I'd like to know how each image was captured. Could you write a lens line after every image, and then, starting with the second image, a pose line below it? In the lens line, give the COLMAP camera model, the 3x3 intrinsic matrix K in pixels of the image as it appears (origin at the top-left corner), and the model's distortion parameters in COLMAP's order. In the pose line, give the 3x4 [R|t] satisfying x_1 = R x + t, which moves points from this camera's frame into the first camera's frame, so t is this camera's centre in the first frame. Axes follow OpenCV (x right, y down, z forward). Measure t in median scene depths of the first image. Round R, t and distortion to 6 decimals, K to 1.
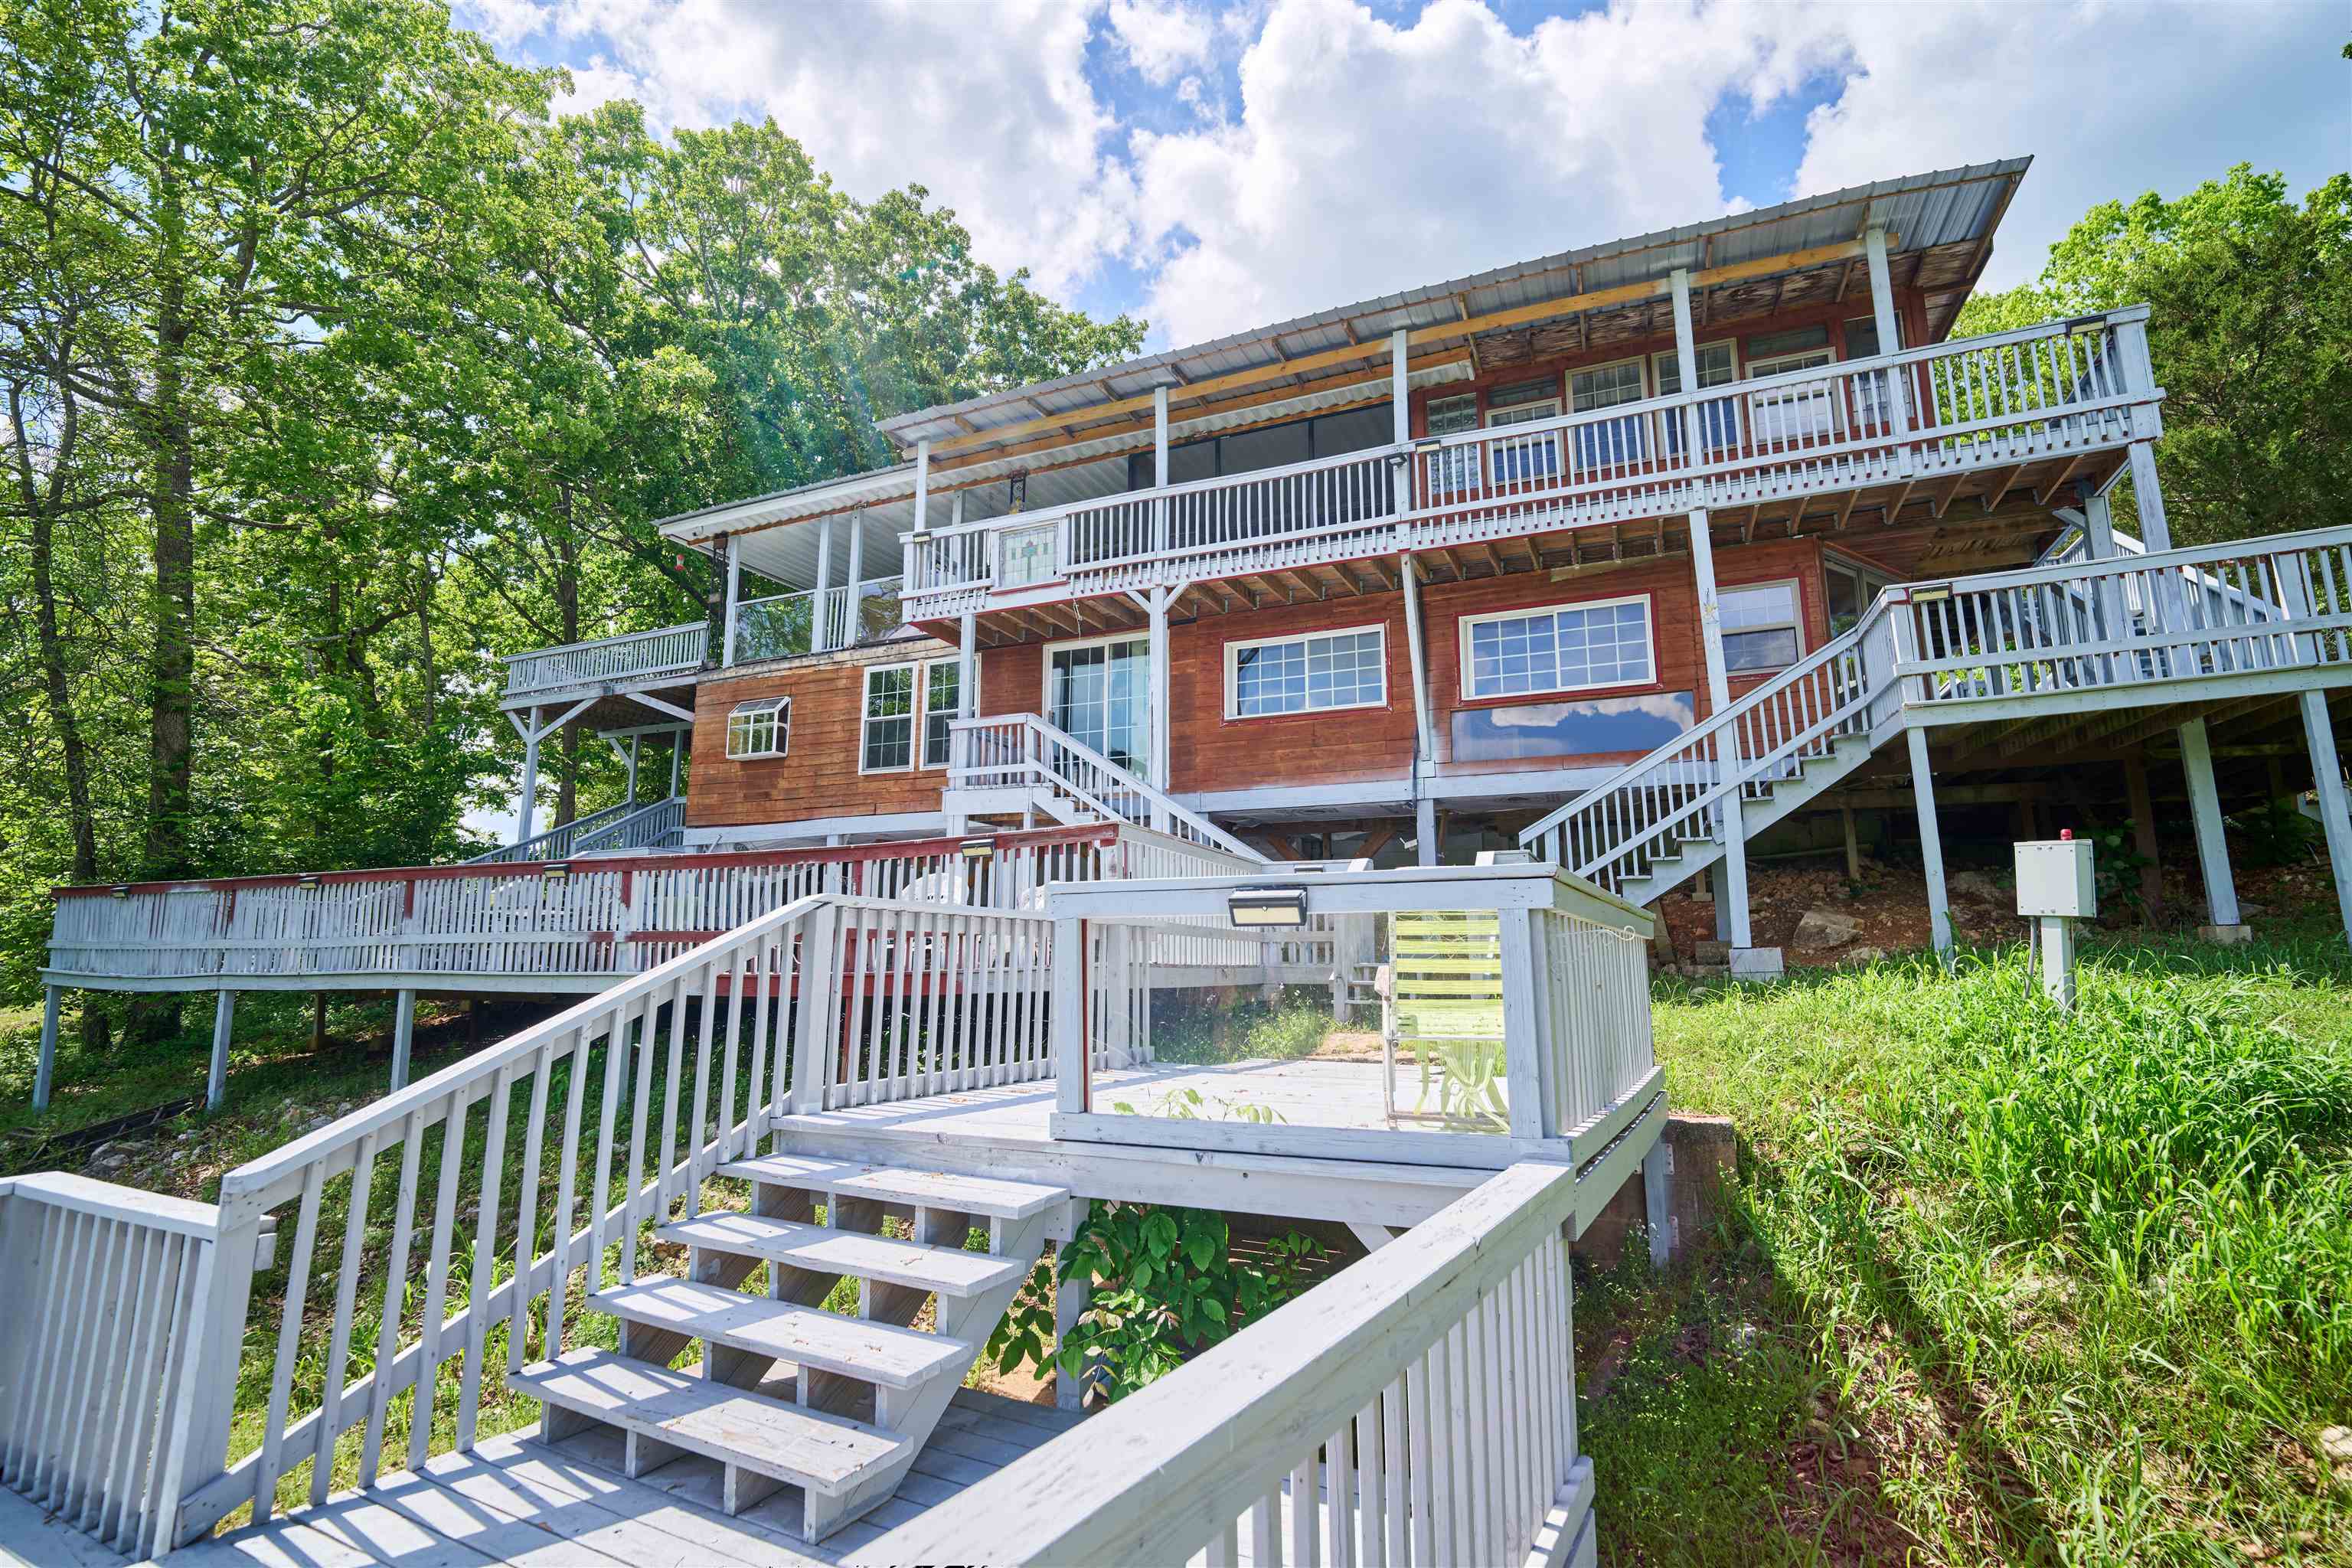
lens RADIAL K [[1105.5, 0, 1176.0], [0, 1105.5, 784.0], [0, 0, 1]] dist [-0.003082, -0.000339]
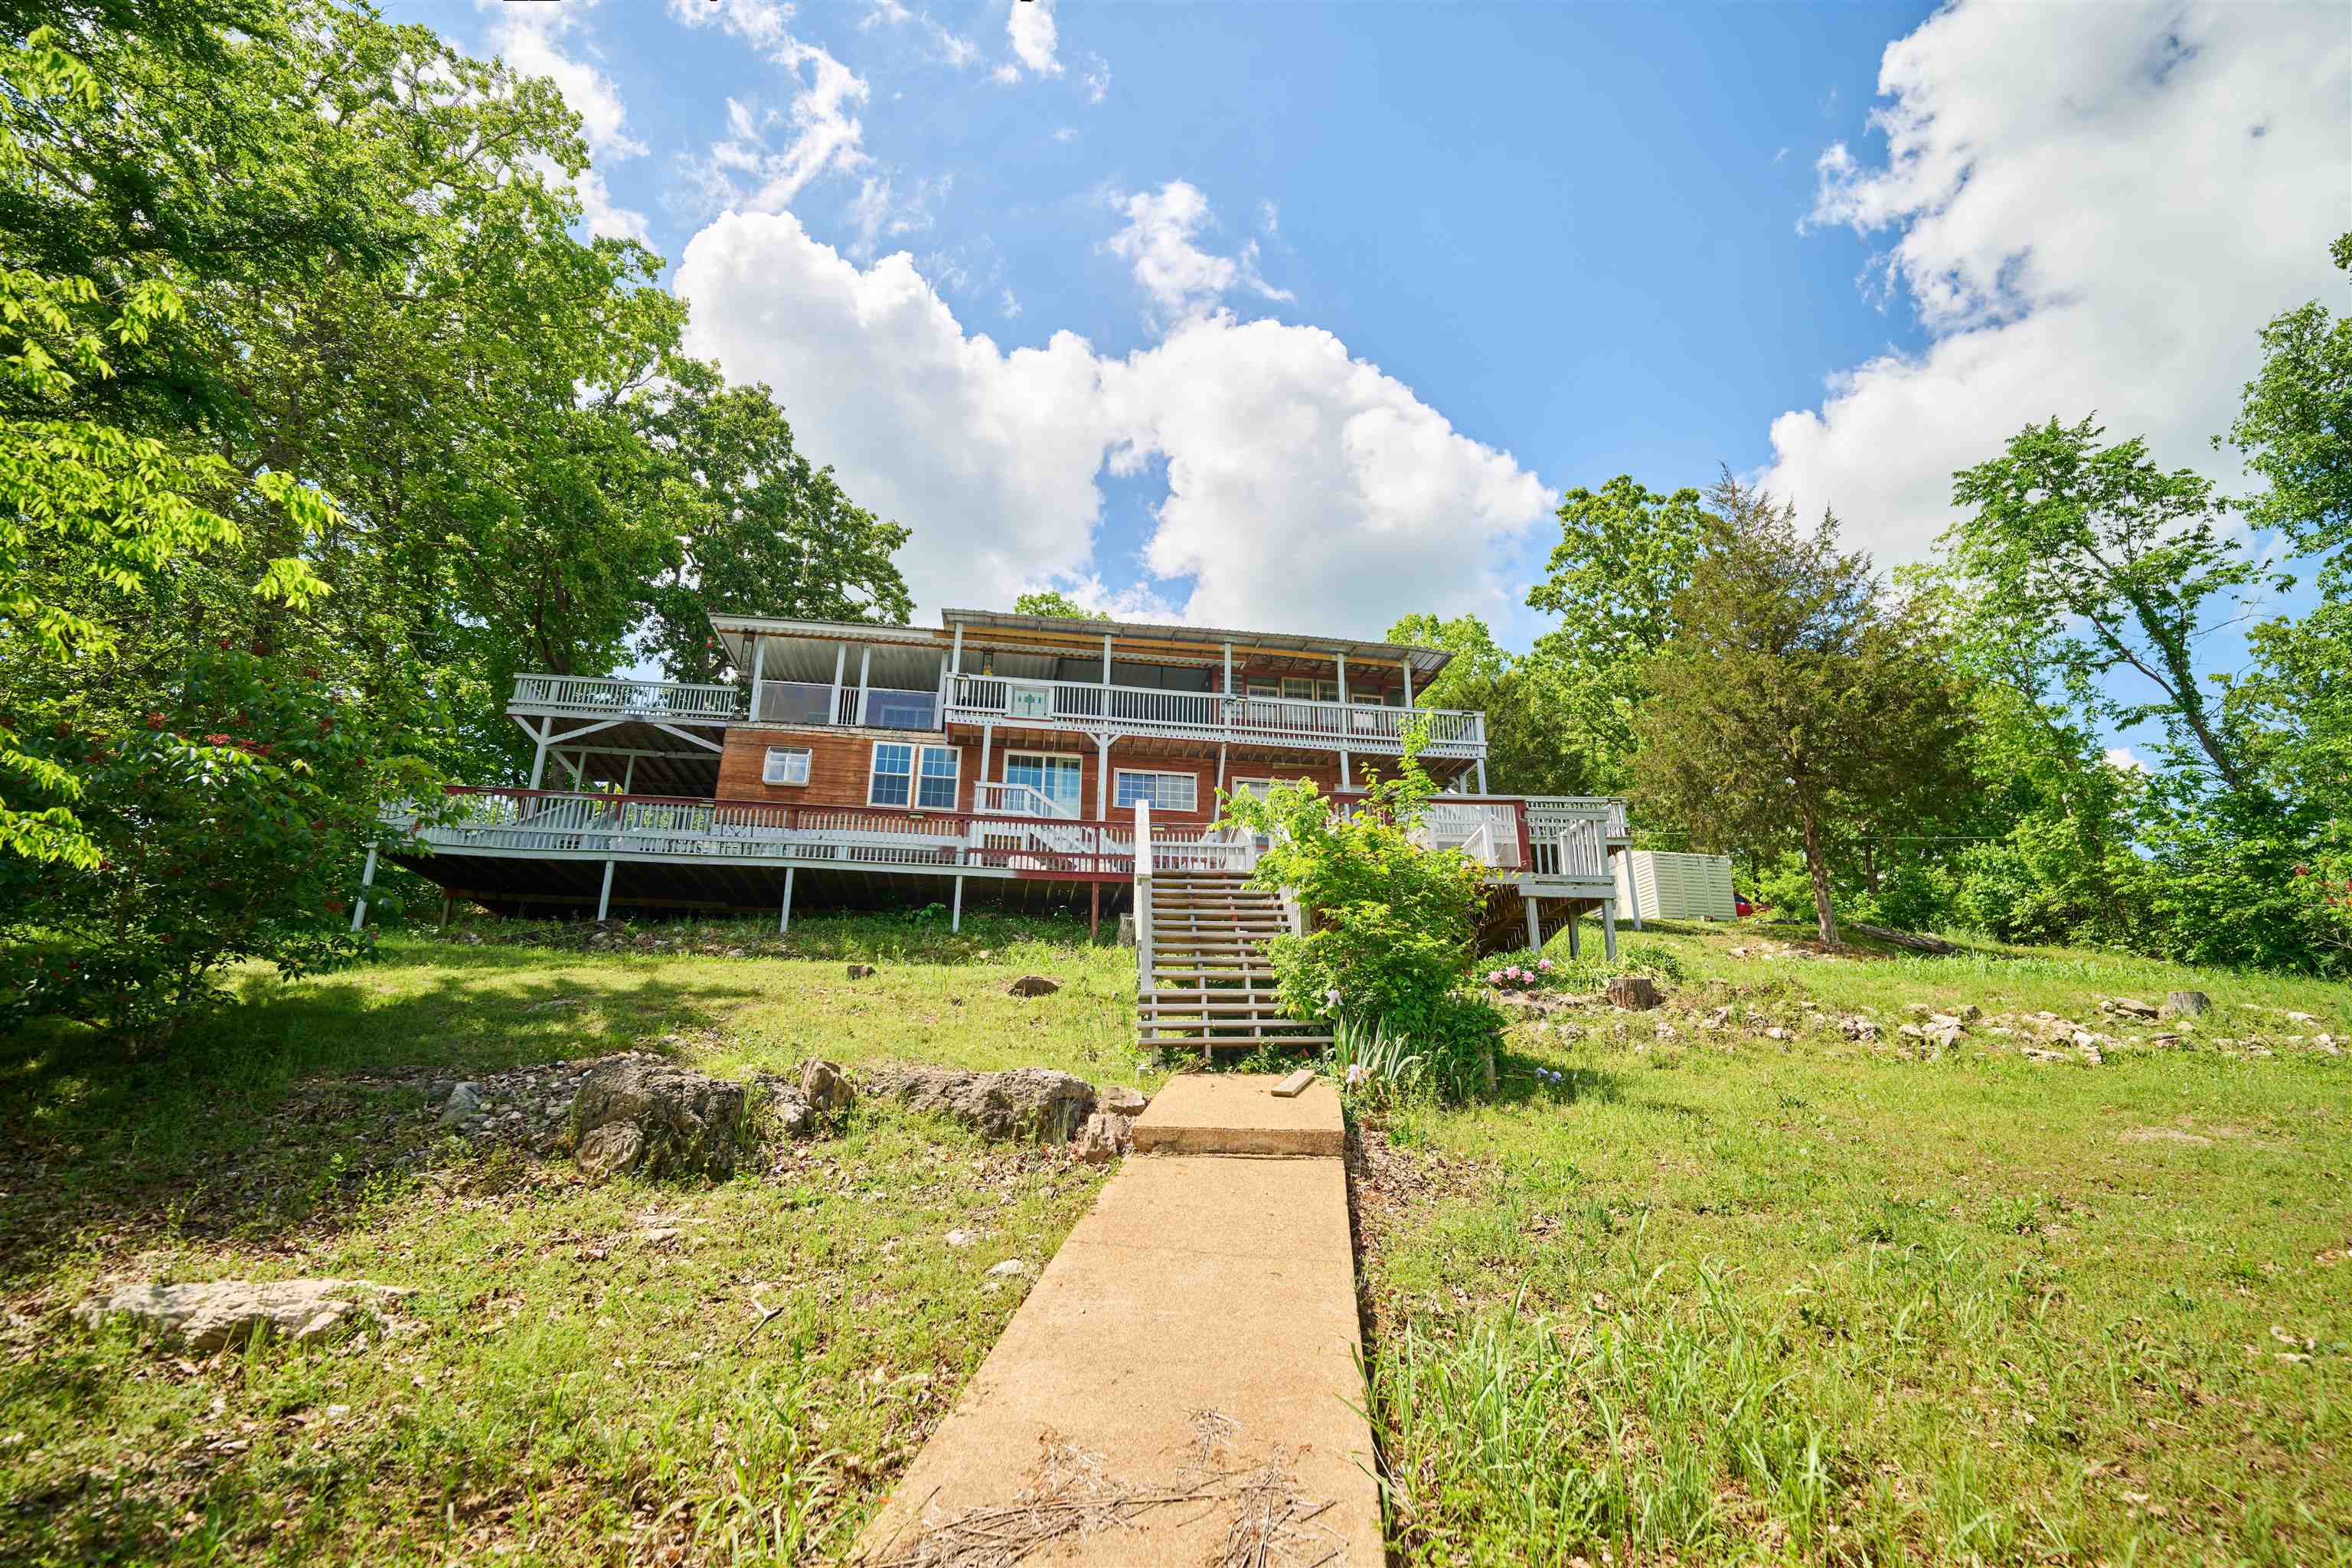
lens RADIAL K [[1105.5, 0, 1176.0], [0, 1105.5, 784.0], [0, 0, 1]] dist [-0.003082, -0.000339]
pose [[0.845059, 0.178272, 0.504077, -0.811890], [-0.098904, 0.978628, -0.180295, 0.230644], [-0.525445, 0.102505, 0.844630, -0.659019]]
